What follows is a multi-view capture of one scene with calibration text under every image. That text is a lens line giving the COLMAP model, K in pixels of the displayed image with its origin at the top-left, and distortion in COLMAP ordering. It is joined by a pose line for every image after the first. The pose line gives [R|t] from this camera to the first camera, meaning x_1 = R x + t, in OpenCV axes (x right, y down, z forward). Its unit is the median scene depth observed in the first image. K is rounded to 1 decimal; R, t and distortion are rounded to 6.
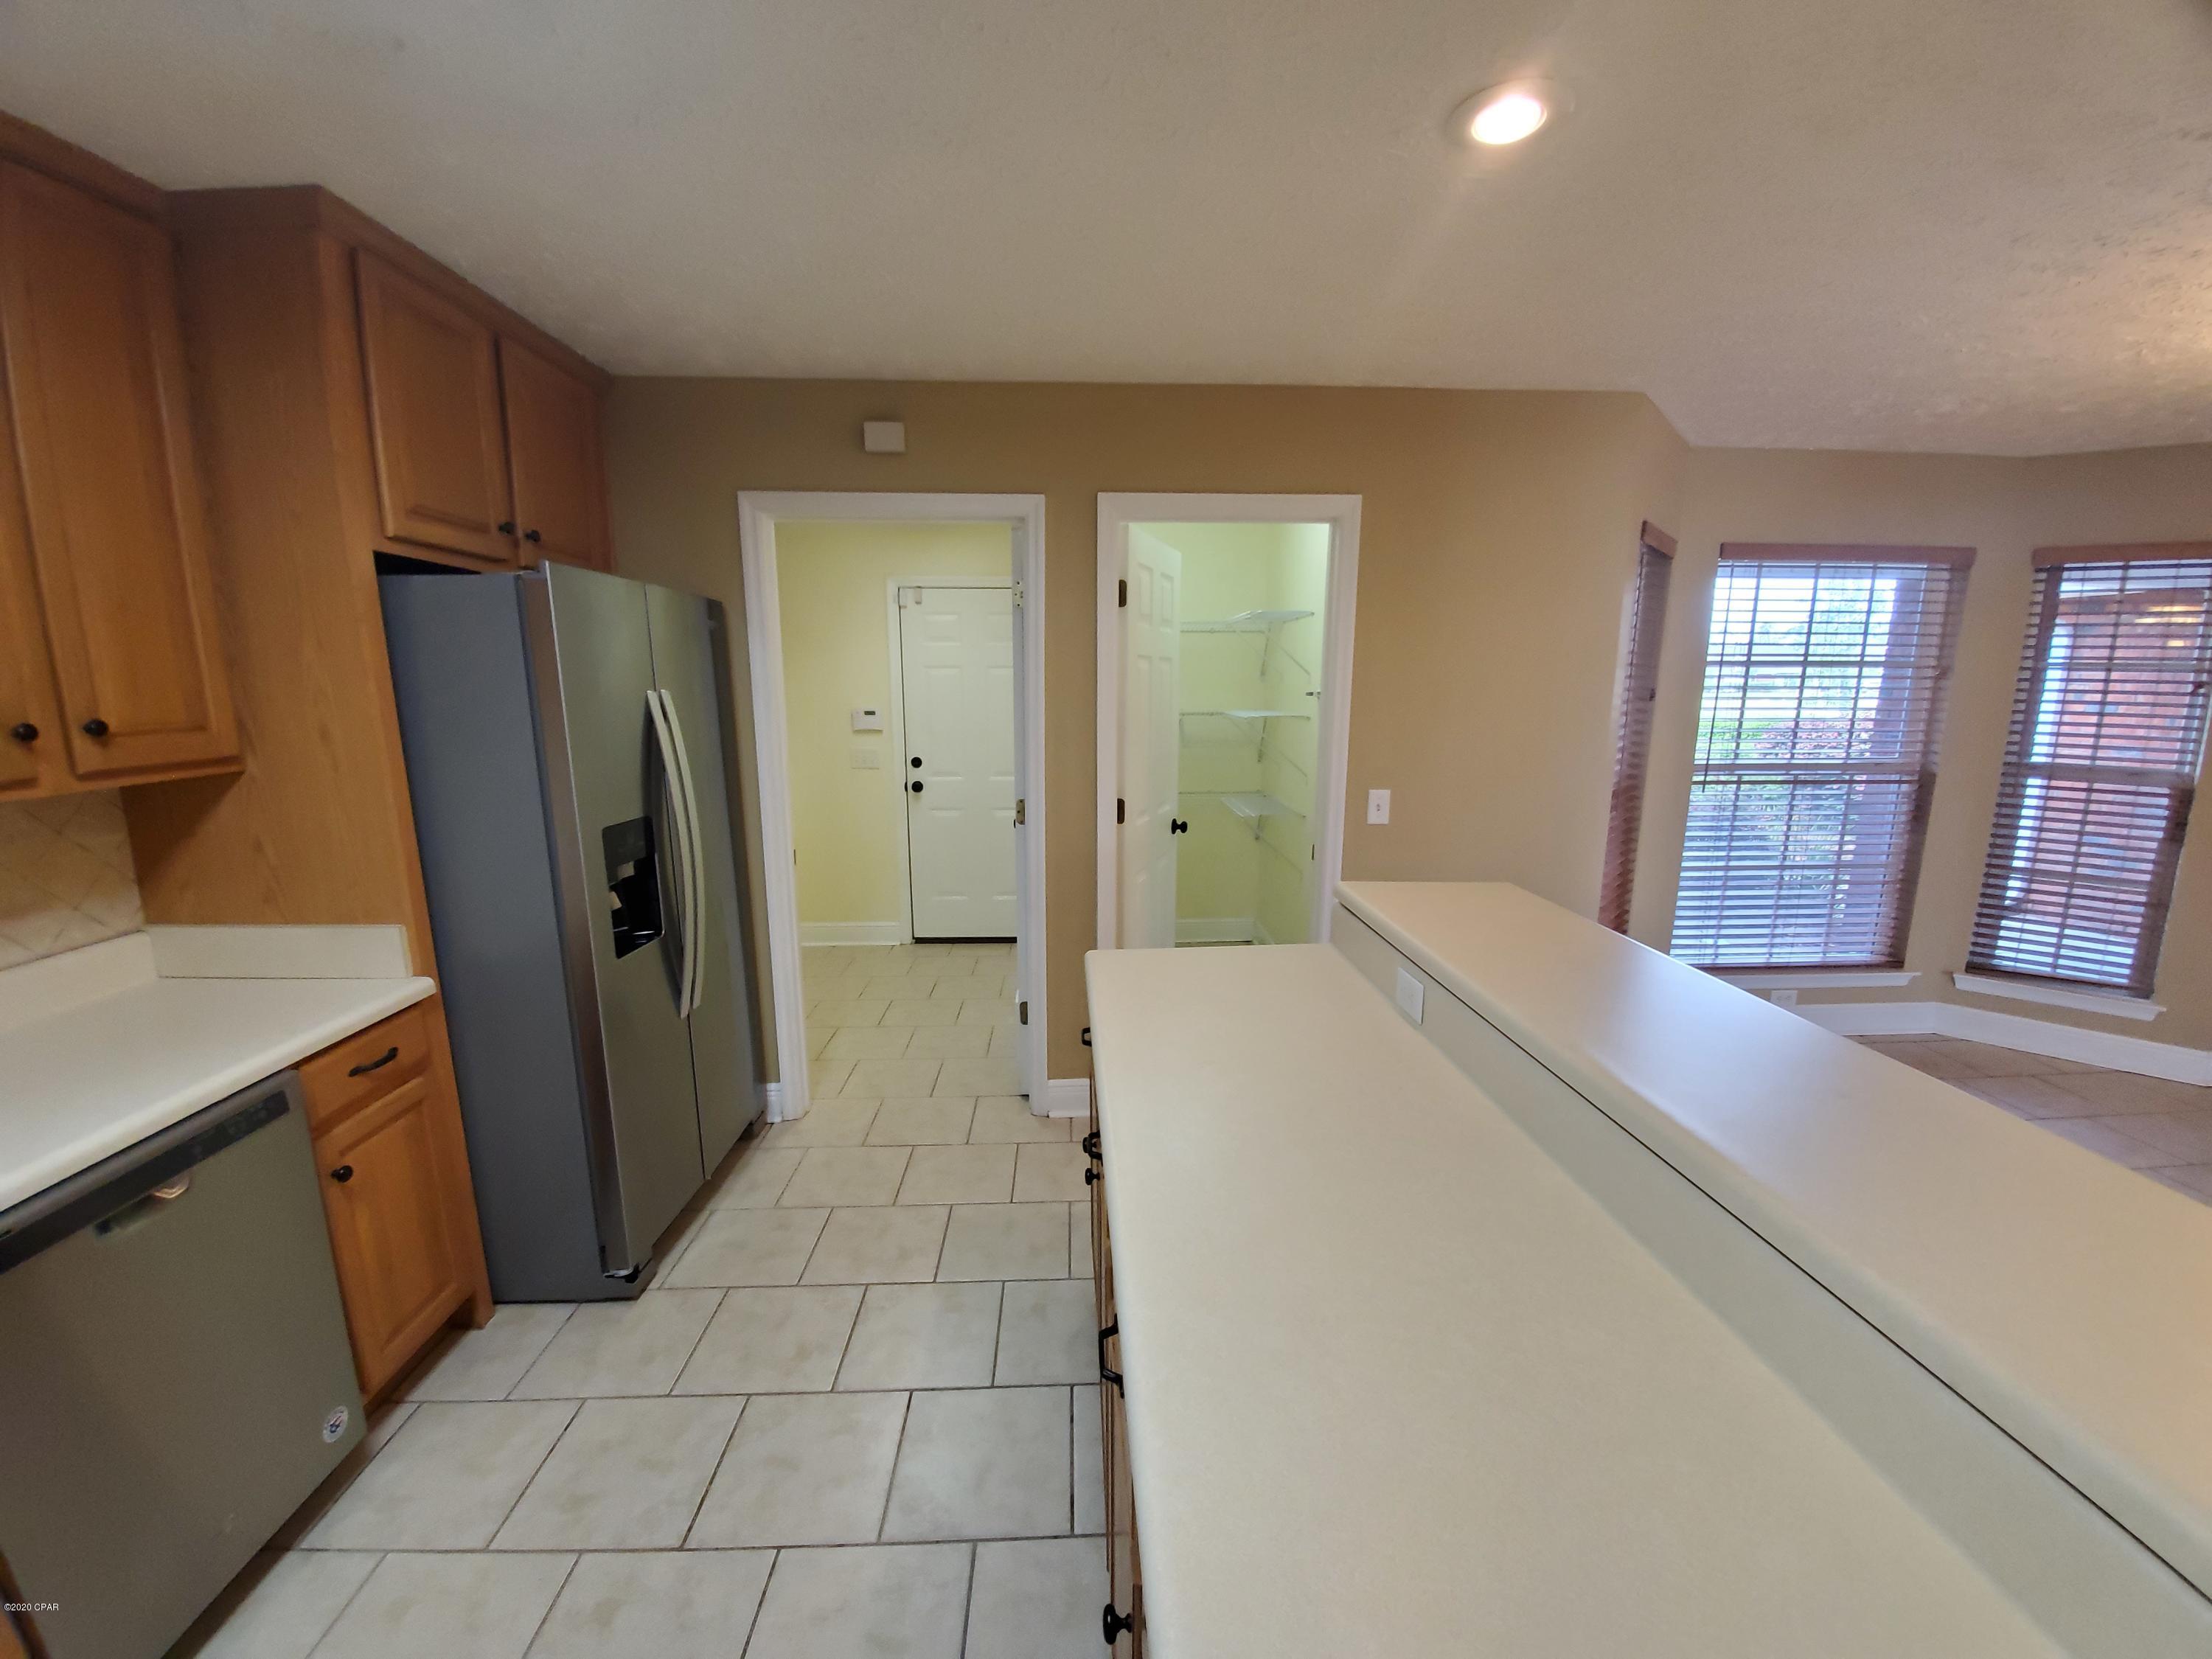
lens RADIAL K [[878.9, 0, 1104.9], [0, 878.9, 849.6], [0, 0, 1]] dist [0.014834, -0.019255]
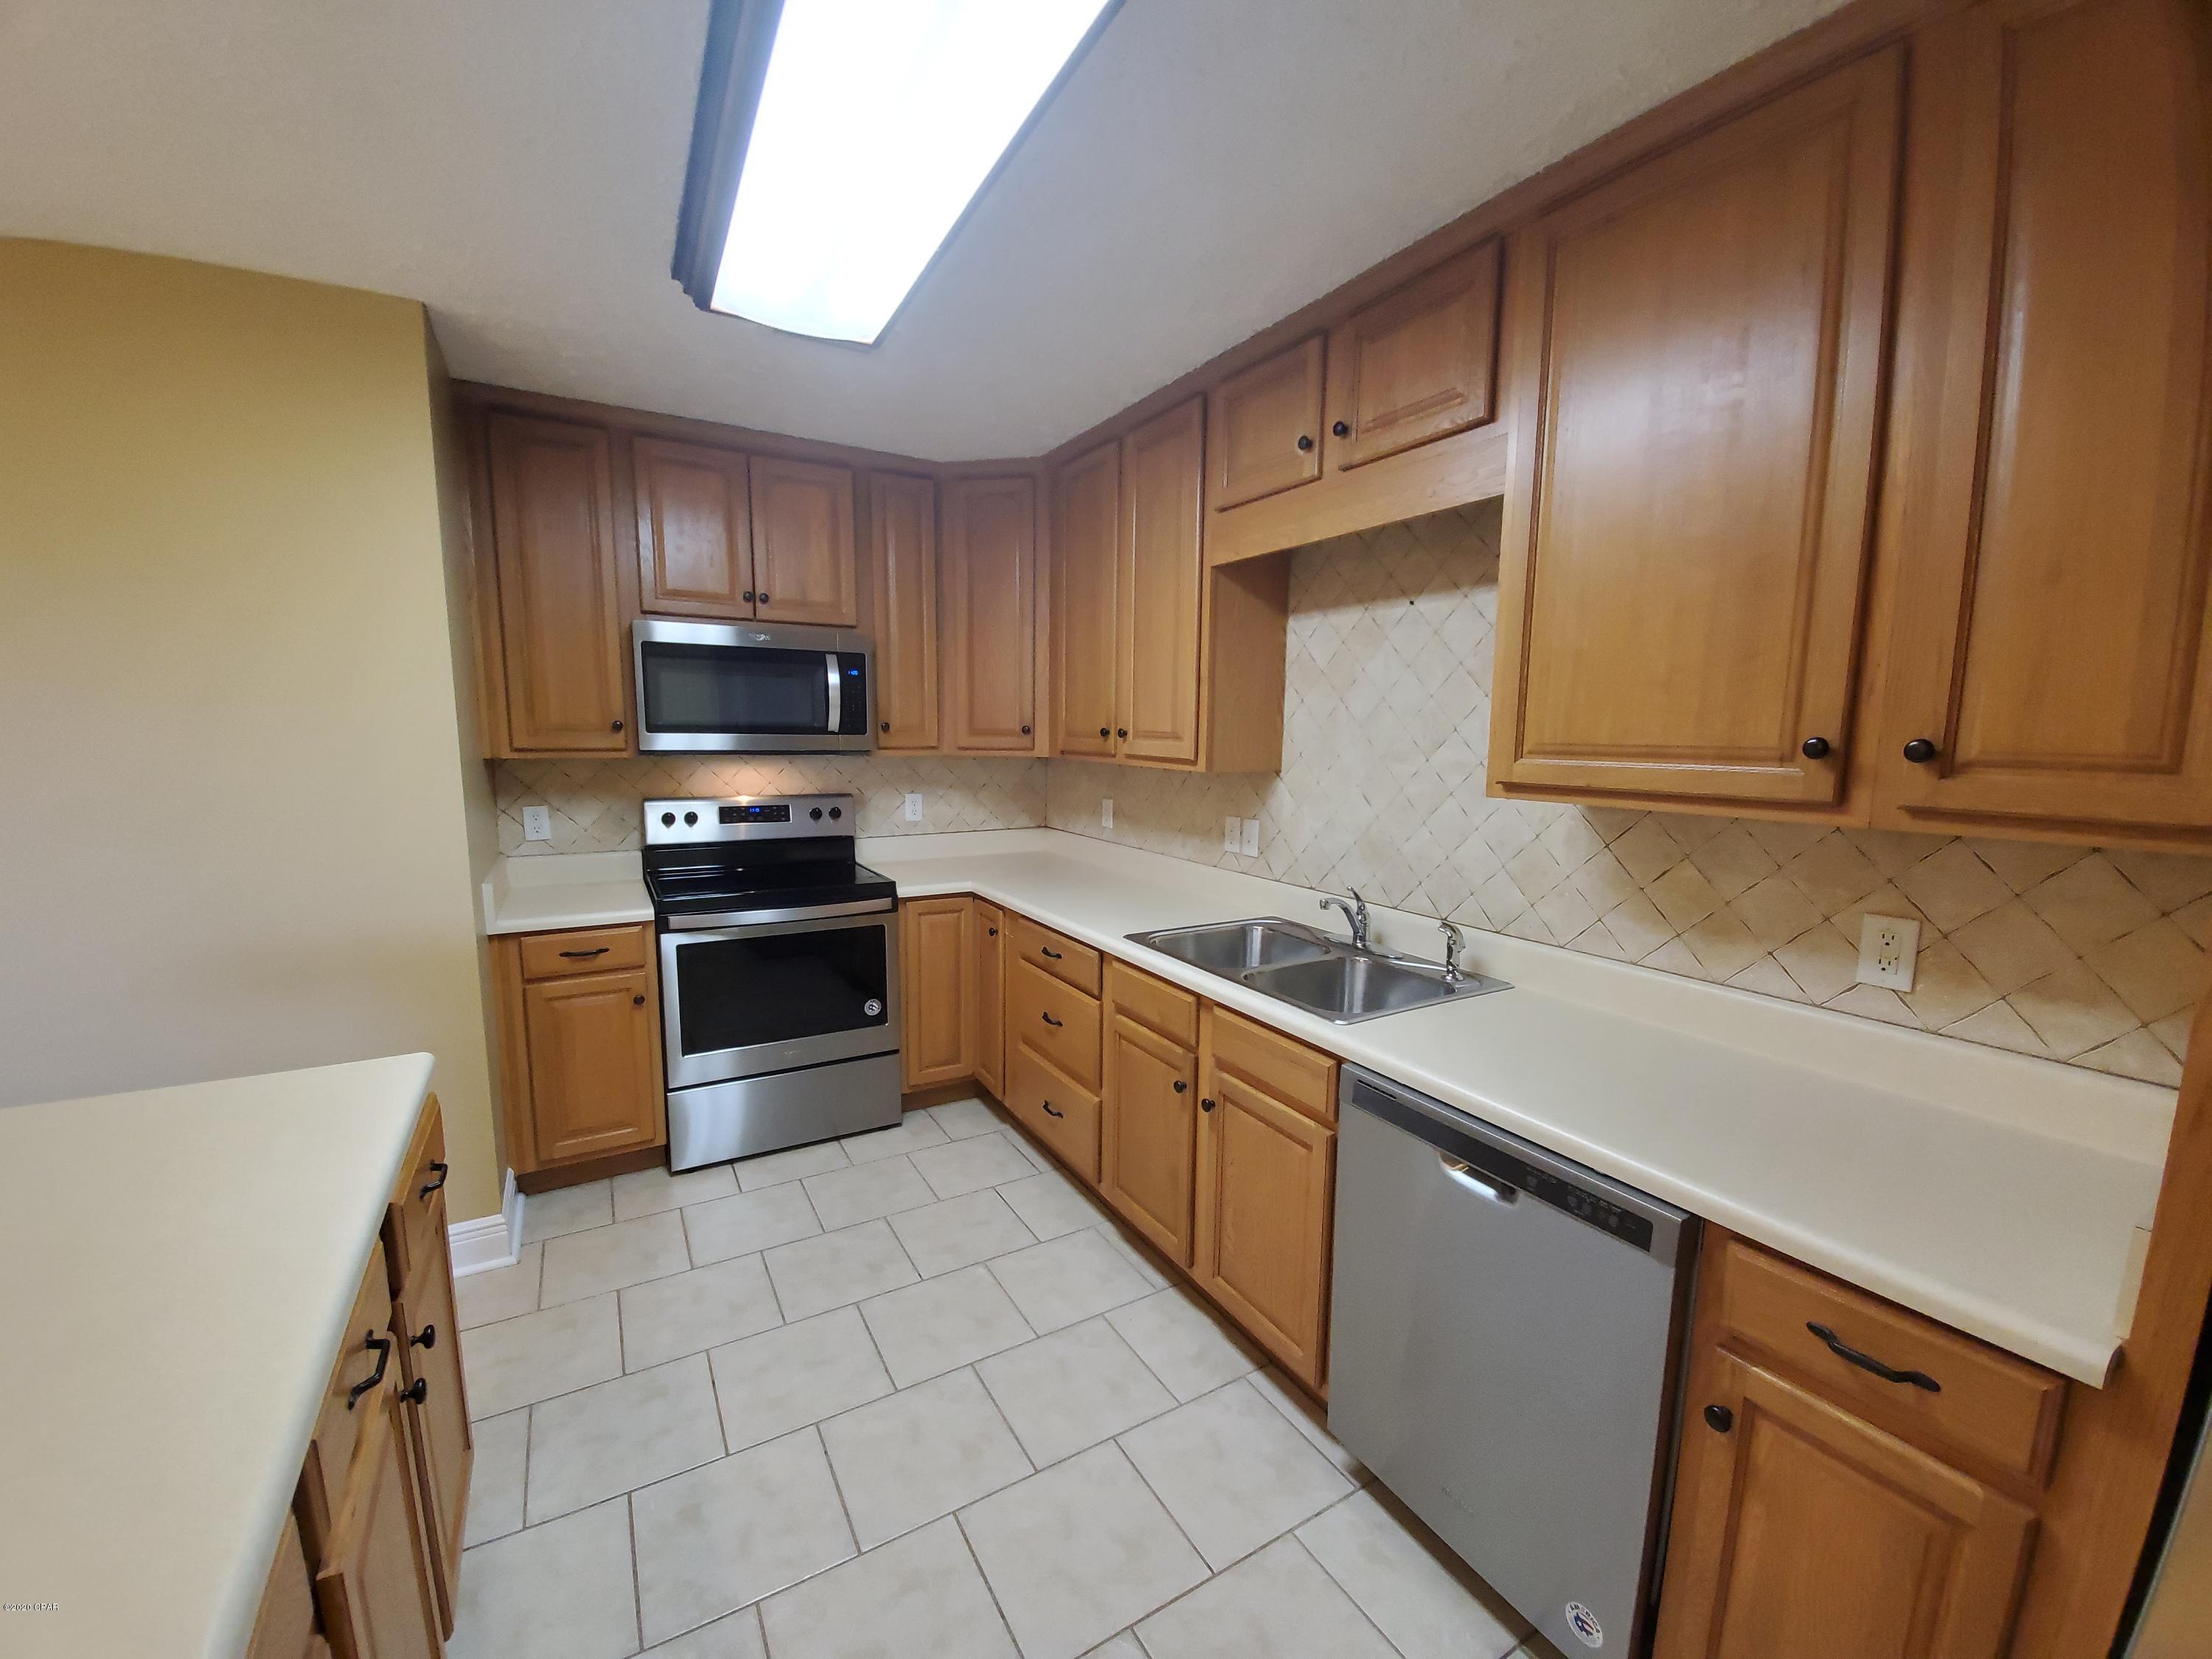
lens RADIAL K [[873.3, 0, 1111.3], [0, 873.3, 848.8], [0, 0, 1]] dist [0.011011, -0.015971]
pose [[-0.878924, 0.056307, -0.473626, -0.085205], [-0.102278, 0.947658, 0.302463, -0.098129], [0.465866, 0.314284, -0.827160, 0.601572]]
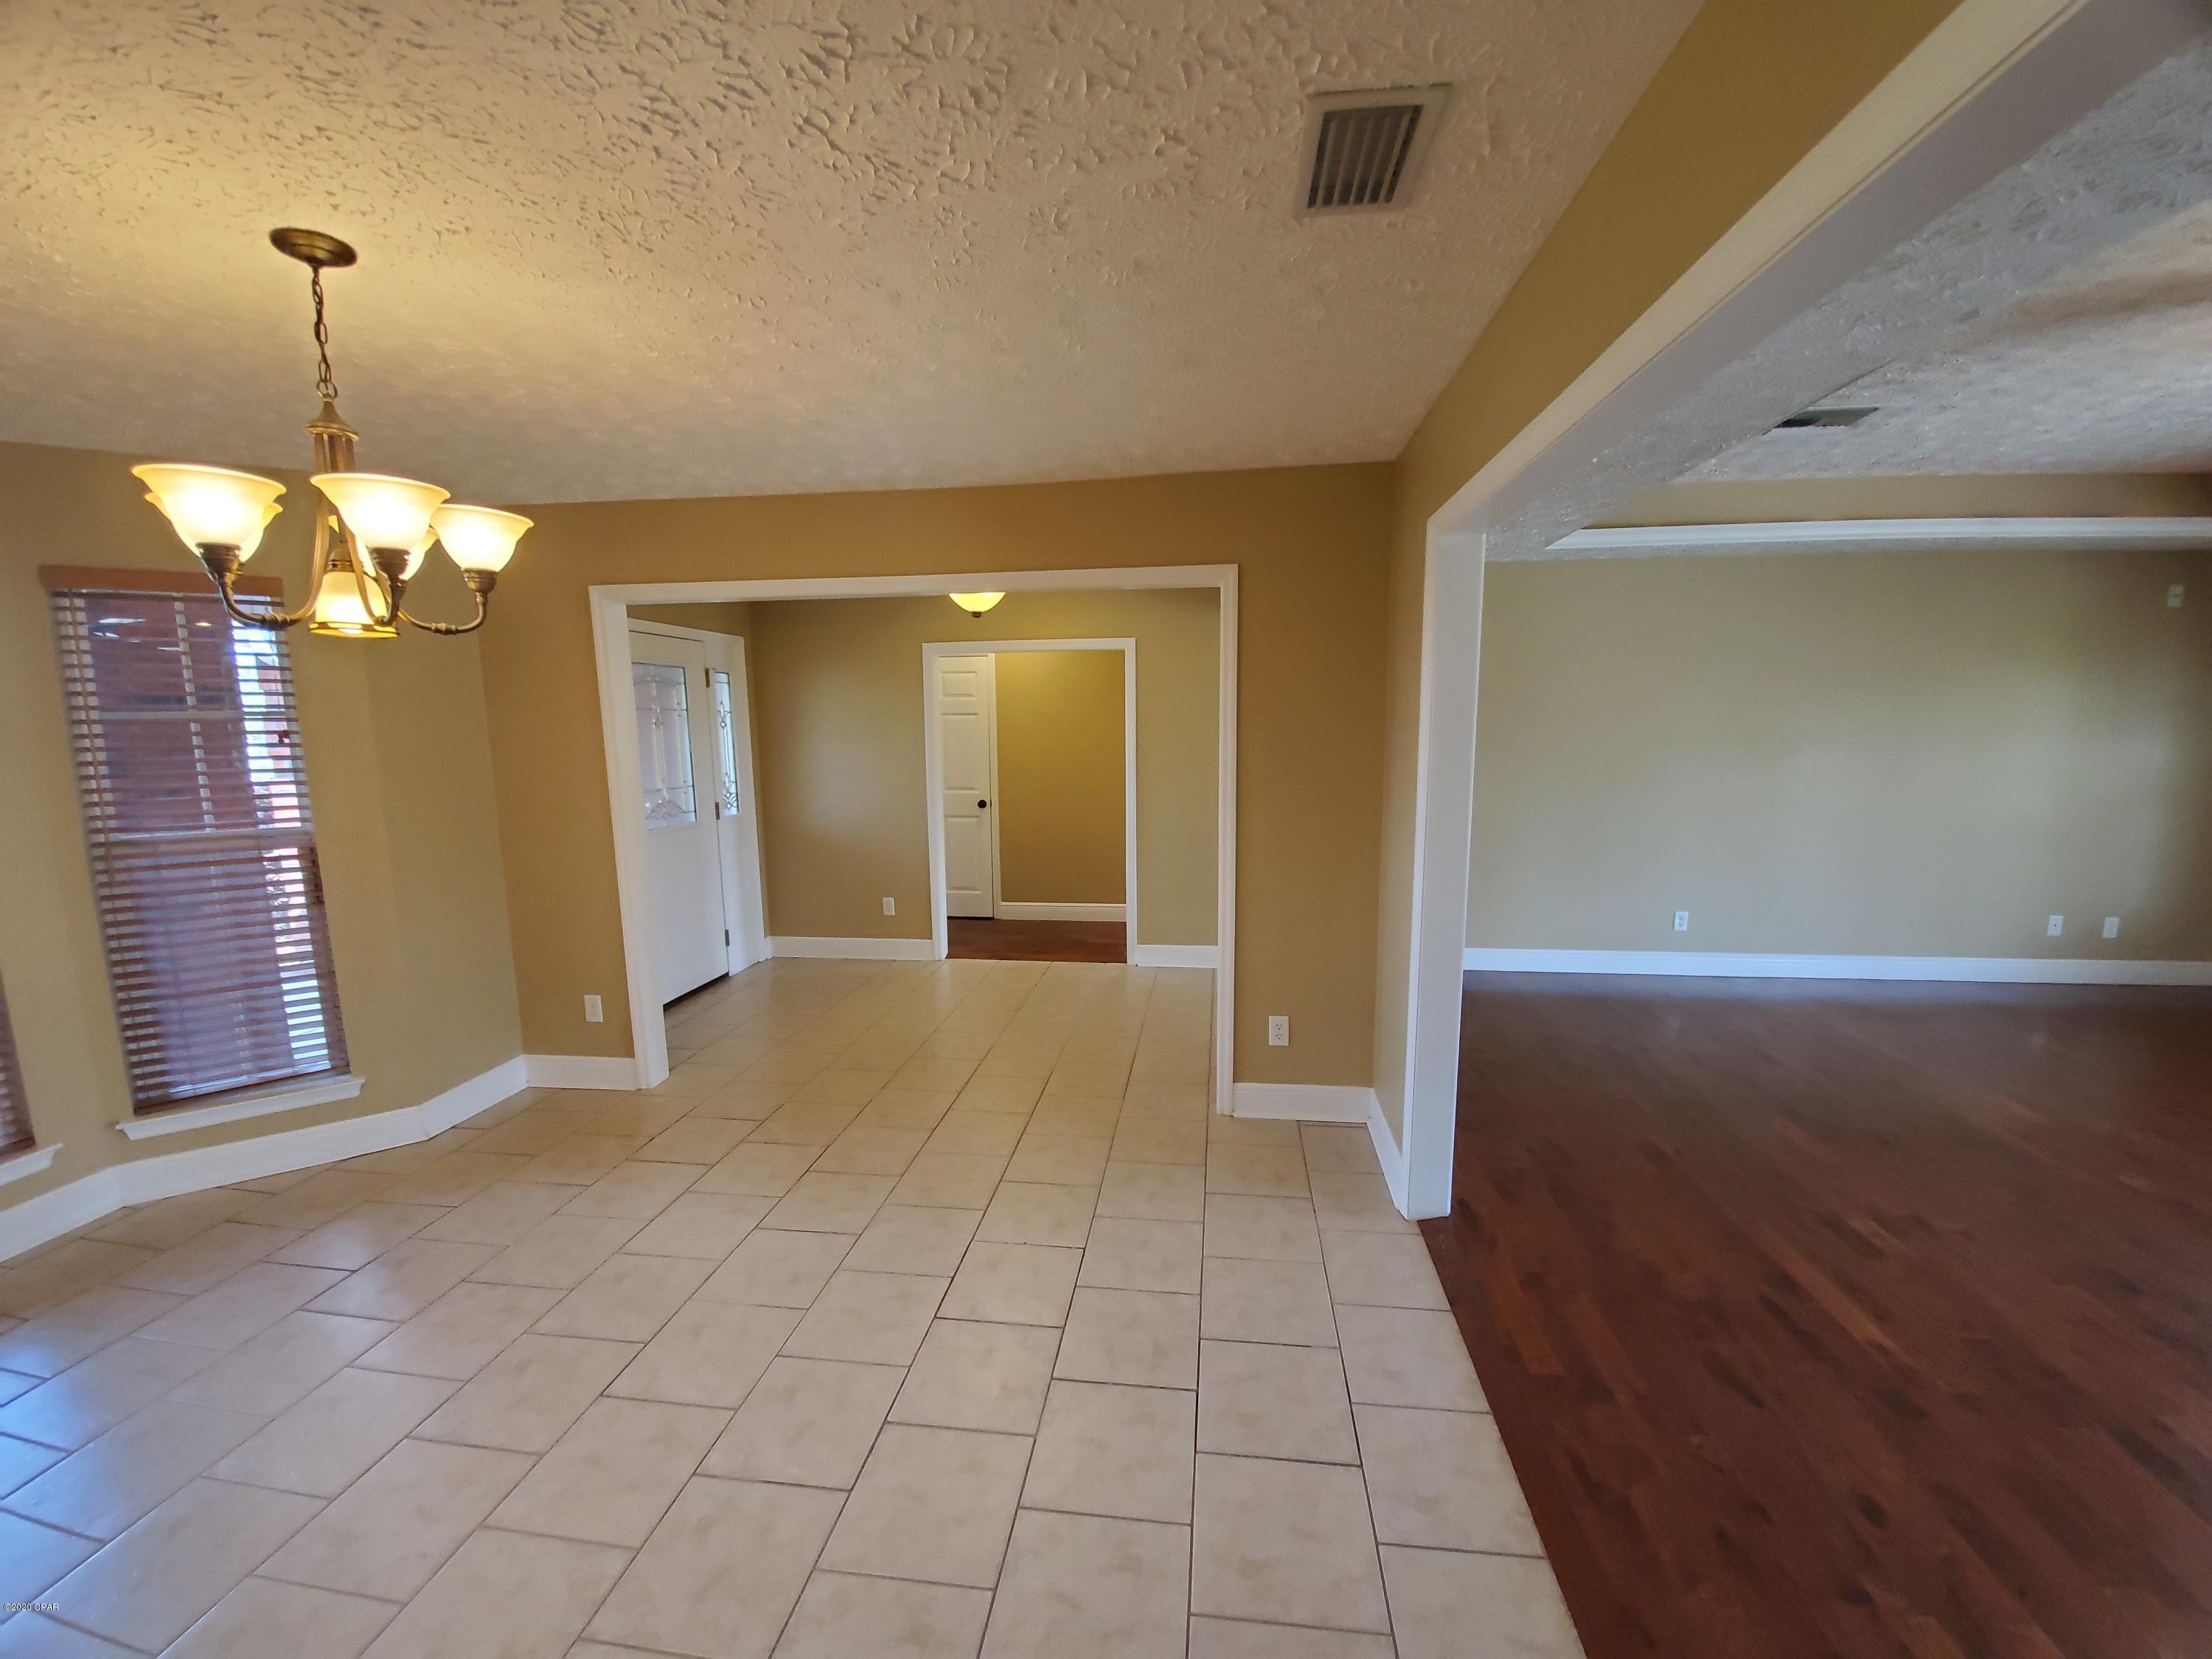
lens RADIAL K [[863.0, 0, 1104.7], [0, 863.0, 856.1], [0, 0, 1]] dist [0.009291, -0.016652]
pose [[0.172792, -0.150692, 0.973363, 0.508905], [0.196042, 0.973717, 0.115946, -0.001599], [-0.965251, 0.170785, 0.197793, -0.001593]]
